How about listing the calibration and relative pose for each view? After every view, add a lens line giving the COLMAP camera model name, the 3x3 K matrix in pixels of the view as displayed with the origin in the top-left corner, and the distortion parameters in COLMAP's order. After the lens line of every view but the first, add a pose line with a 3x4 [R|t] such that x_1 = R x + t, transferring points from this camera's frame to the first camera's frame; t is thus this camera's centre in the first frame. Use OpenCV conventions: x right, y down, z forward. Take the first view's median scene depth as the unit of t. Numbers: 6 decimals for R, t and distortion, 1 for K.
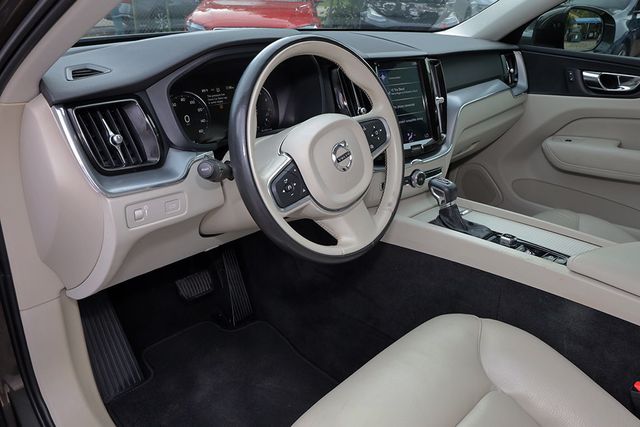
lens RADIAL K [[502.9, 0, 320.0], [0, 502.9, 213.5], [0, 0, 1]] dist [-0.005020, -0.001057]
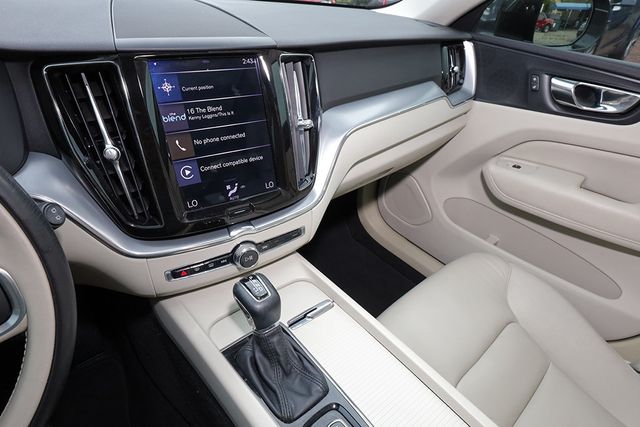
lens RADIAL K [[349.3, 0, 320.0], [0, 349.3, 213.5], [0, 0, 1]] dist [-0.004323, -0.000471]
pose [[0.995062, 0.084923, -0.051382, 0.228338], [-0.074014, 0.979762, 0.185981, -0.156920], [0.066136, -0.181259, 0.981209, 0.440896]]
